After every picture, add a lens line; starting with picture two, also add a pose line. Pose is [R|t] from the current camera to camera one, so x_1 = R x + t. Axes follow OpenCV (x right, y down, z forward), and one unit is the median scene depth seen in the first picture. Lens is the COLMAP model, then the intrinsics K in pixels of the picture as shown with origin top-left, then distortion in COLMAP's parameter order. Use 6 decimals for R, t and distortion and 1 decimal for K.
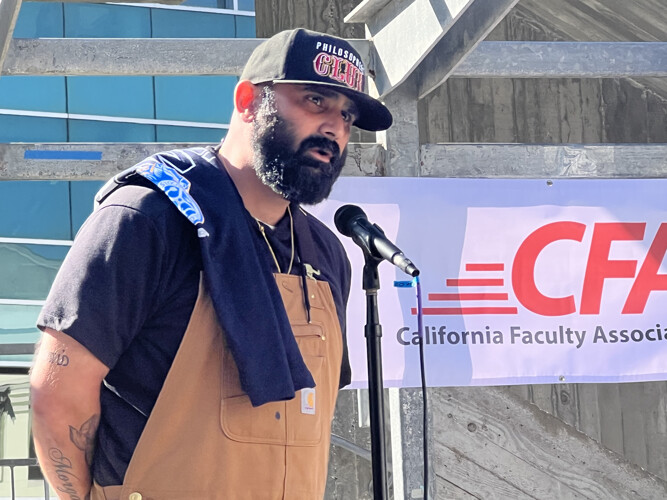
lens RADIAL K [[3013.3, 0, 333.5], [0, 3013.3, 250.0], [0, 0, 1]] dist [-0.191381, -2.828737]
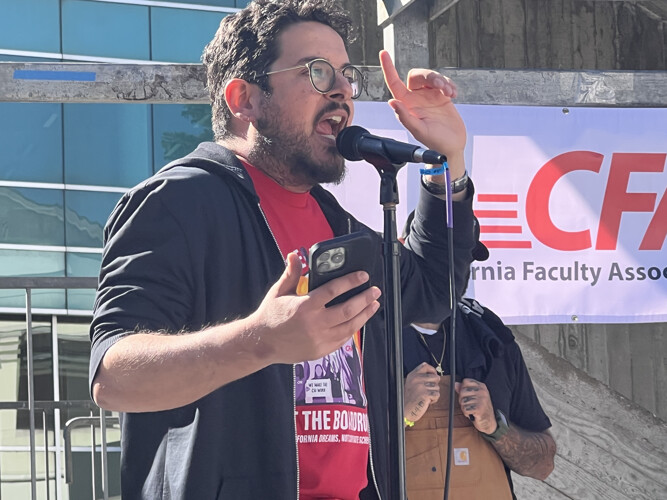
lens RADIAL K [[2862.3, 0, 333.5], [0, 2862.3, 250.0], [0, 0, 1]] dist [-1.357425, 44.025243]
pose [[0.999920, 0.010284, 0.007403, -0.007710], [-0.010315, 0.999938, 0.004162, 0.018479], [-0.007360, -0.004238, 0.999964, 0.101690]]
